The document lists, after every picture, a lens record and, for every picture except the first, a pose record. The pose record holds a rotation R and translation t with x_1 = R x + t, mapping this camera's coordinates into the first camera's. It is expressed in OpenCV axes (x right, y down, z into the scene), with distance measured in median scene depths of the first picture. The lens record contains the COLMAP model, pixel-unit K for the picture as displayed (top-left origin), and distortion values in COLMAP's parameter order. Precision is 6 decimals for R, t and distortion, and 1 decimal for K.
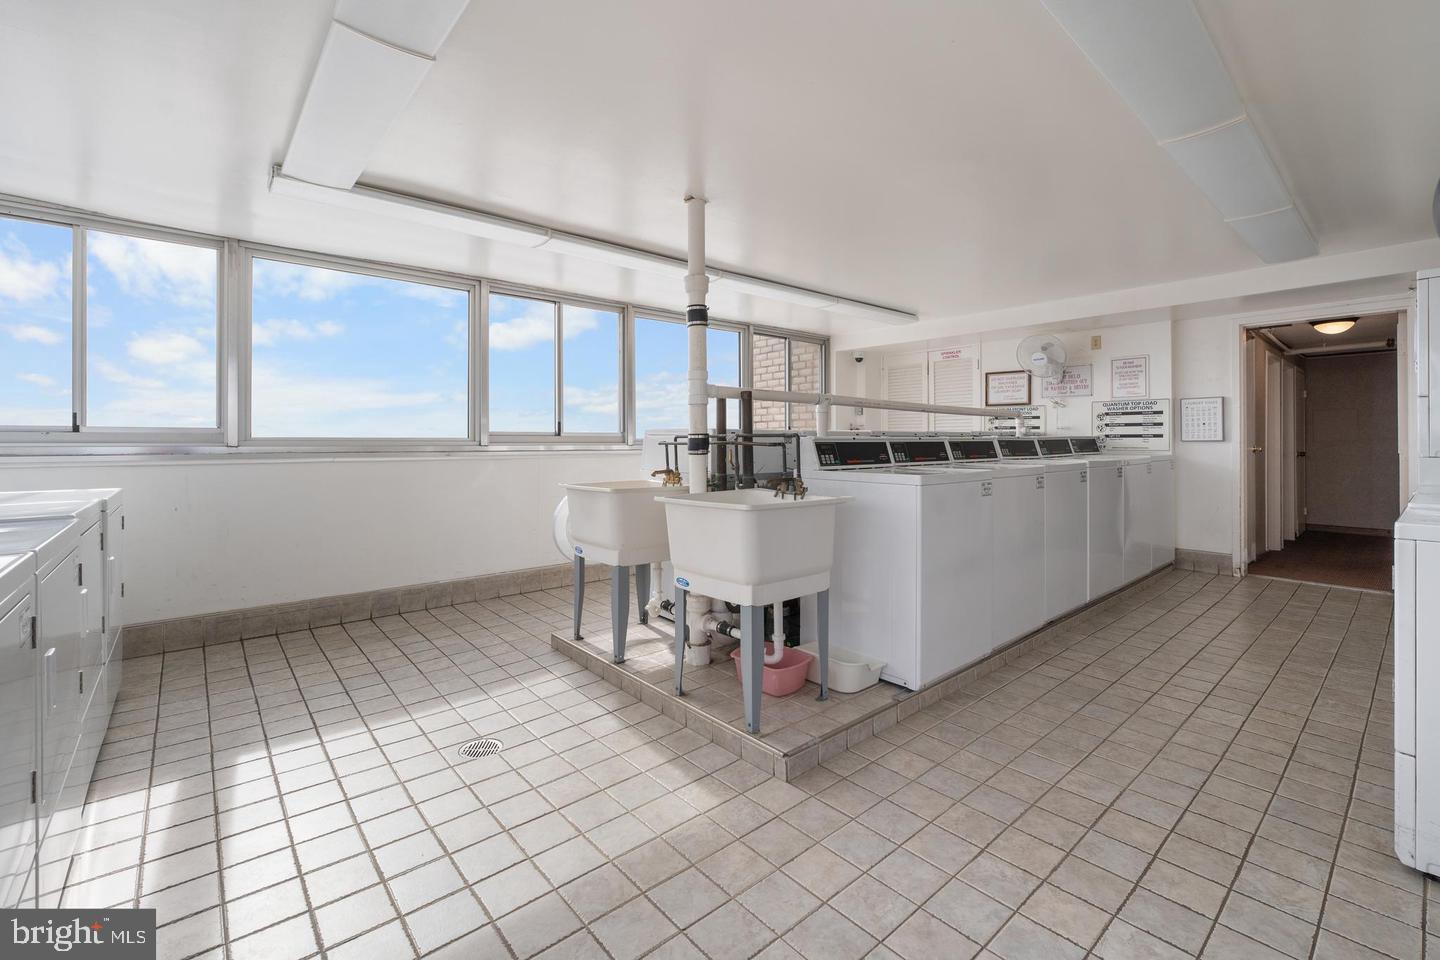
lens RADIAL K [[617.0, 0, 720.3], [0, 617.0, 439.2], [0, 0, 1]] dist [0.000155, 0.000164]
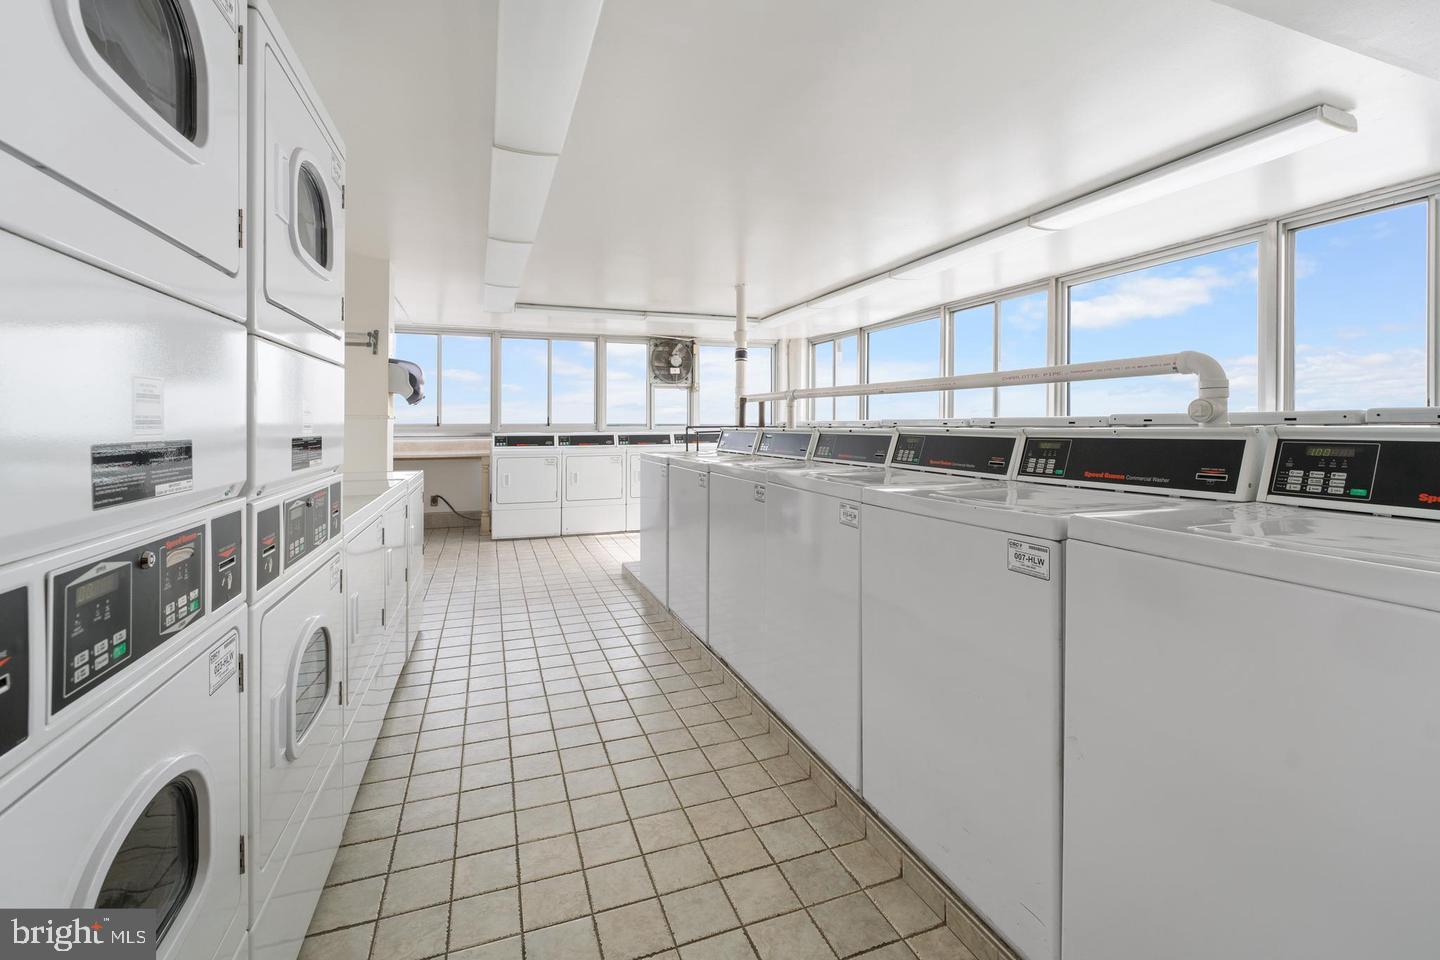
lens RADIAL K [[617.0, 0, 720.3], [0, 617.0, 439.2], [0, 0, 1]] dist [0.000155, 0.000164]
pose [[-0.346234, 0.012889, -0.938060, 1.045039], [-0.007579, 0.999835, 0.016535, -0.001751], [0.938118, 0.012834, -0.346079, 1.074070]]
